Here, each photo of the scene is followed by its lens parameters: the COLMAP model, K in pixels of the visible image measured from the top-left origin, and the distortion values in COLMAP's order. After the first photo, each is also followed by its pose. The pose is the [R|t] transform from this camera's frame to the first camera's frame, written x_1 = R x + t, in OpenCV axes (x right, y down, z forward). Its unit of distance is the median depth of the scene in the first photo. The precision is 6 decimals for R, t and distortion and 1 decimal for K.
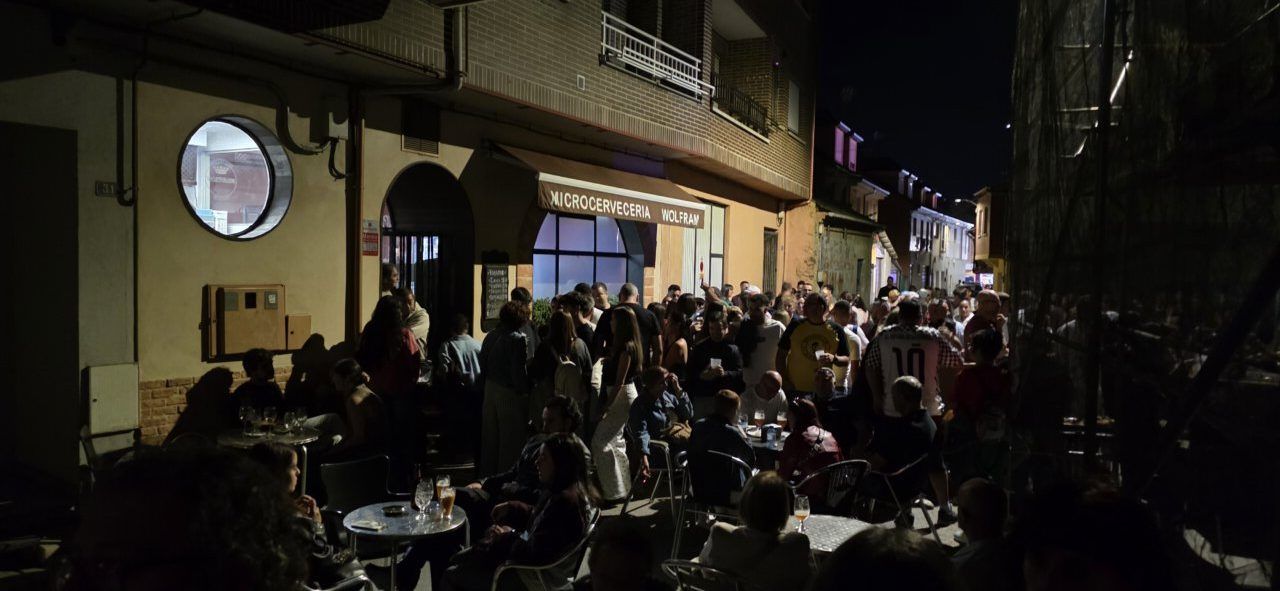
lens RADIAL K [[859.8, 0, 640.0], [0, 859.8, 295.5], [0, 0, 1]] dist [0.002316, 0.000567]
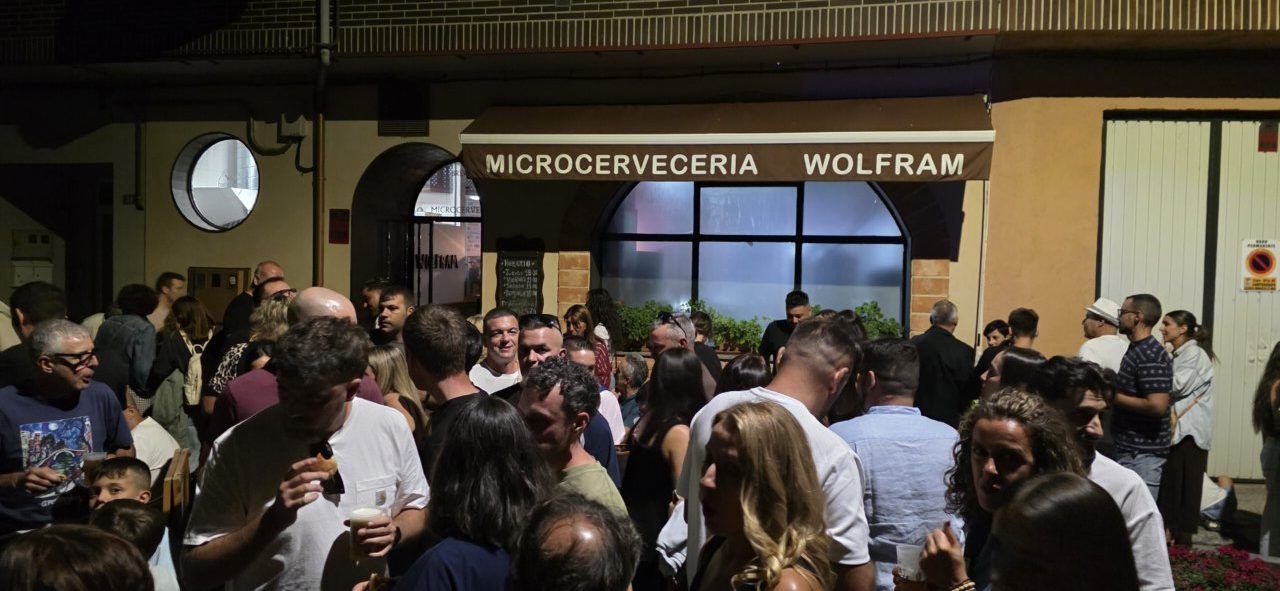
lens RADIAL K [[859.8, 0, 640.0], [0, 859.8, 295.5], [0, 0, 1]] dist [0.002316, 0.000567]
pose [[0.298001, 0.024712, -0.954246, 0.681321], [-0.044968, 0.998918, 0.011825, -0.011125], [0.953506, 0.039387, 0.298790, 0.909848]]
